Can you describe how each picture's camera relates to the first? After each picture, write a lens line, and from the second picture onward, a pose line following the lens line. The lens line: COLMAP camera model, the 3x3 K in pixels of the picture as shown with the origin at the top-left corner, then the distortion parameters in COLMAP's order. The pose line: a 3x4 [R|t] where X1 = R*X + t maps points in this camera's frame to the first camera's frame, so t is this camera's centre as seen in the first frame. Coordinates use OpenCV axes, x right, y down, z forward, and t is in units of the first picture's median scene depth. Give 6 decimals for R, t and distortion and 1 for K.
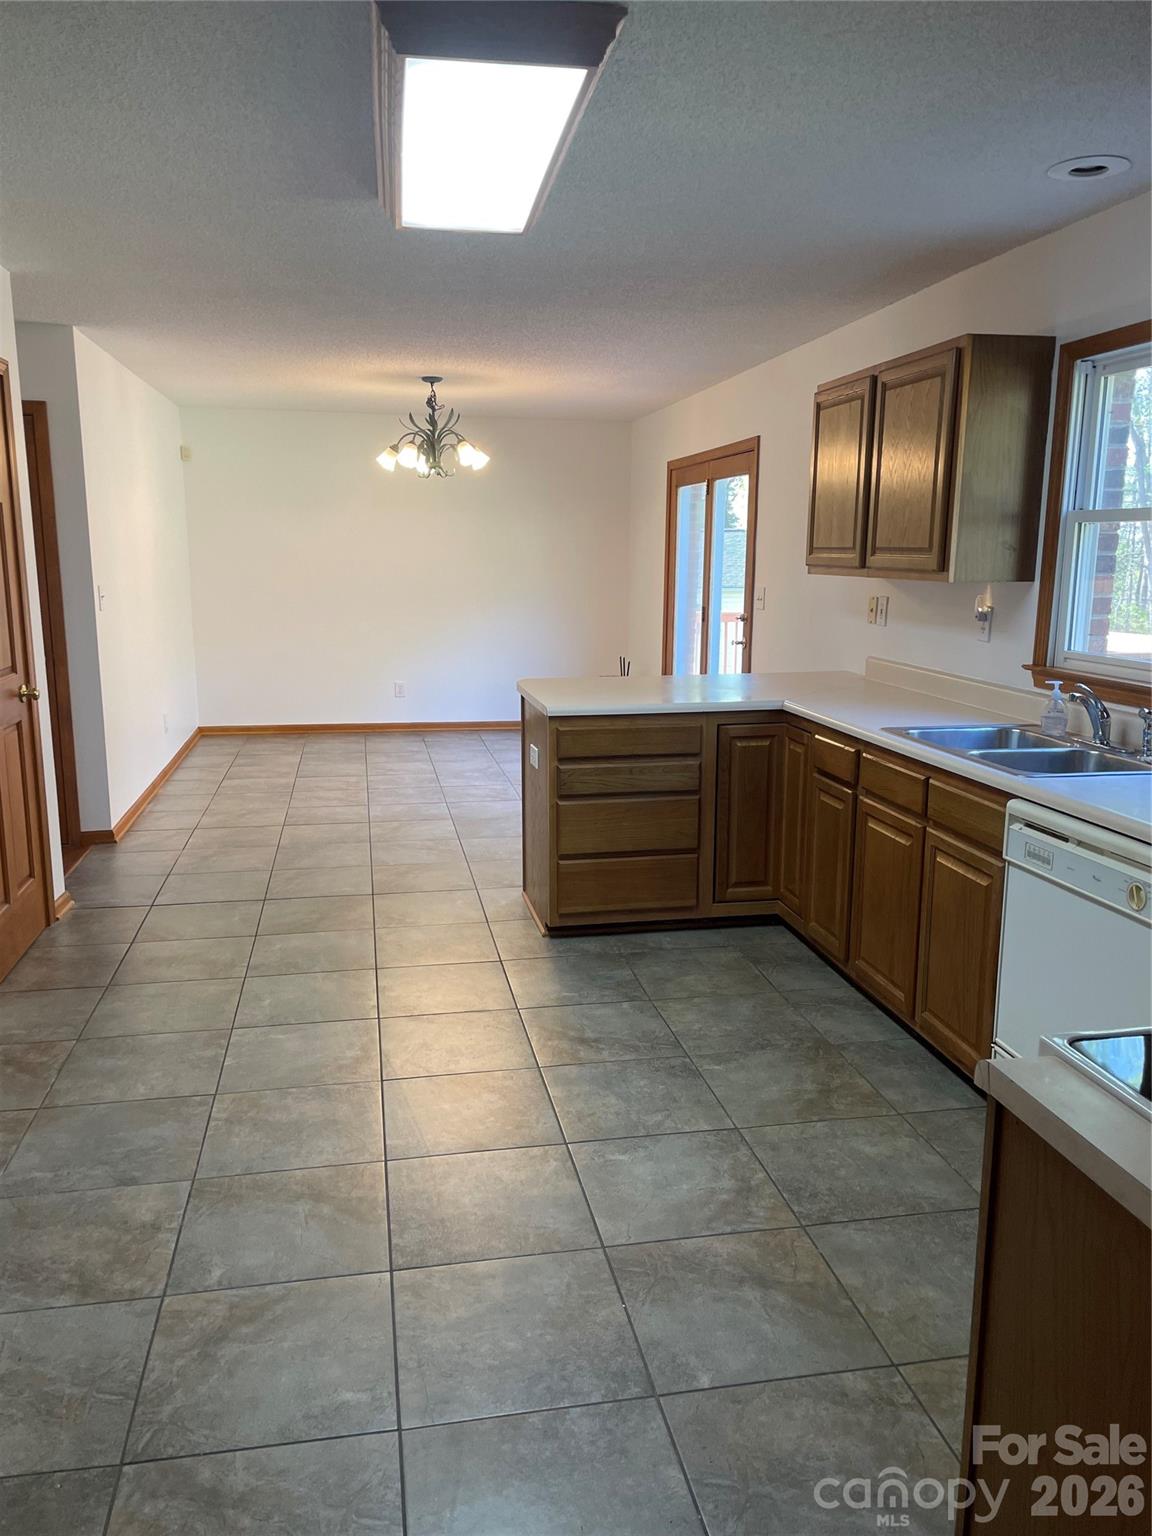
lens RADIAL K [[1161.2, 0, 575.0], [0, 1161.2, 779.6], [0, 0, 1]] dist [0.006914, -0.000927]
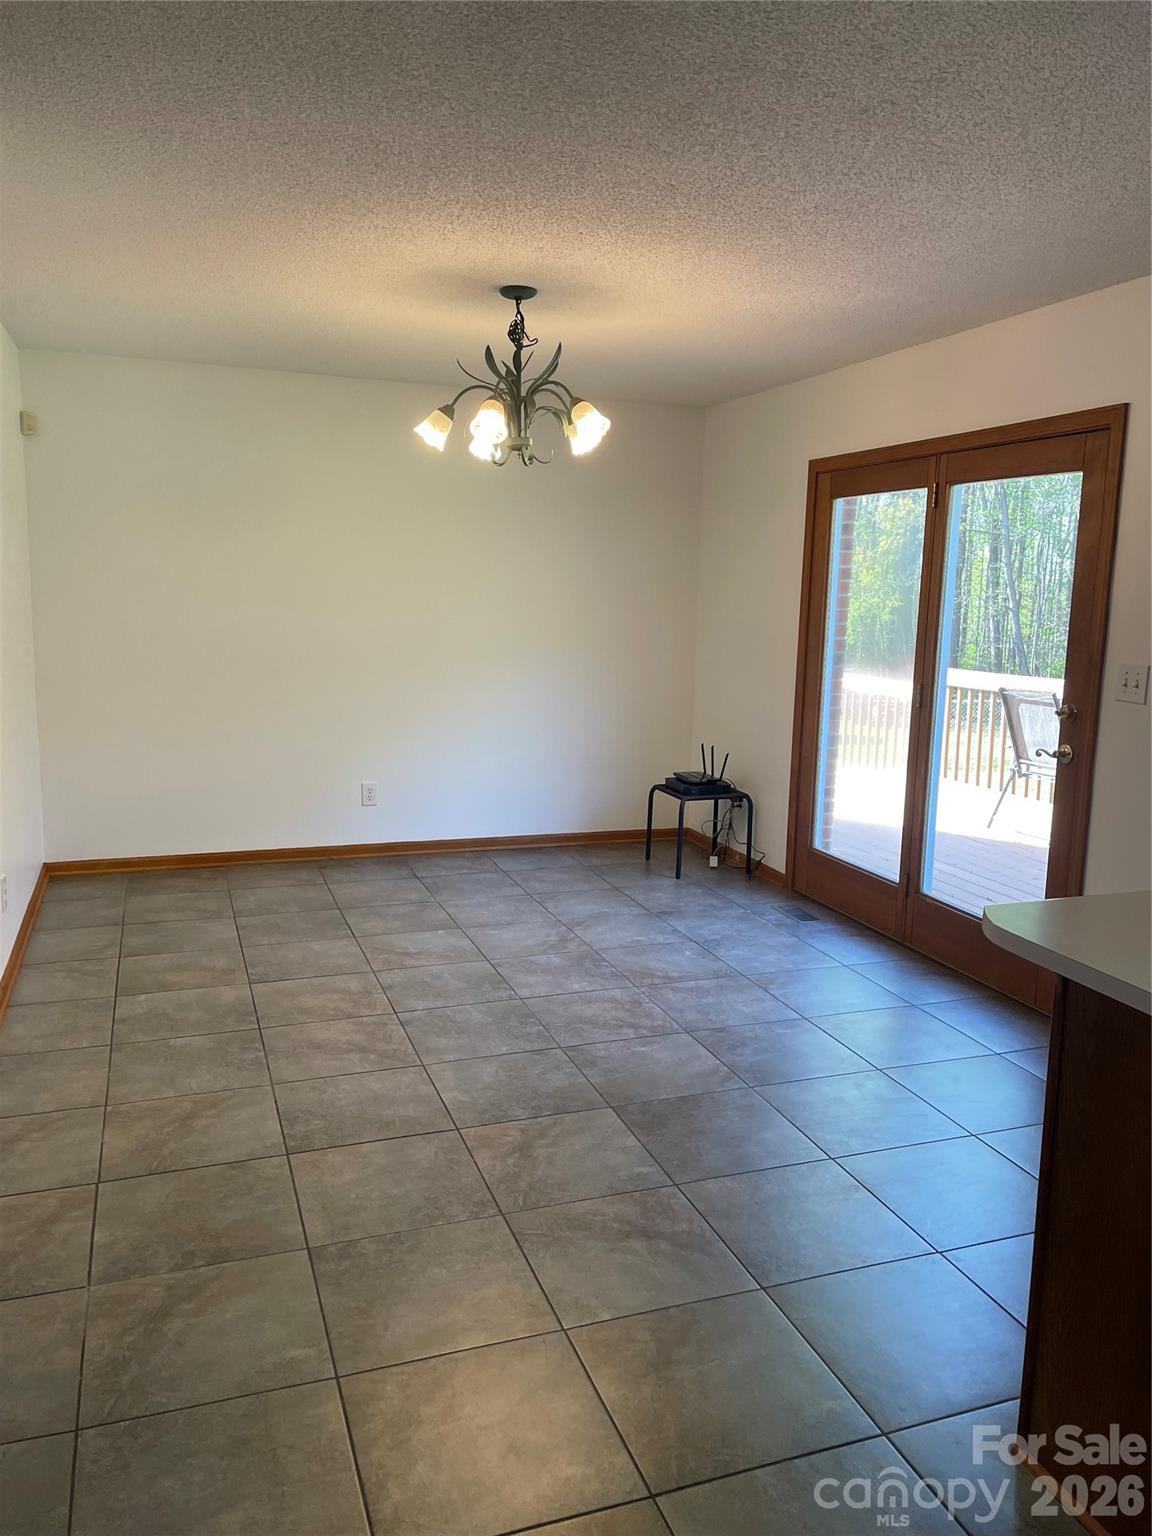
lens RADIAL K [[1161.2, 0, 578.9], [0, 1161.2, 755.3], [0, 0, 1]] dist [0.006914, -0.000927]
pose [[0.986219, -0.008816, 0.165212, -0.186730], [0.016074, 0.998961, -0.042646, -0.092128], [-0.164665, 0.044714, 0.985336, 0.437957]]
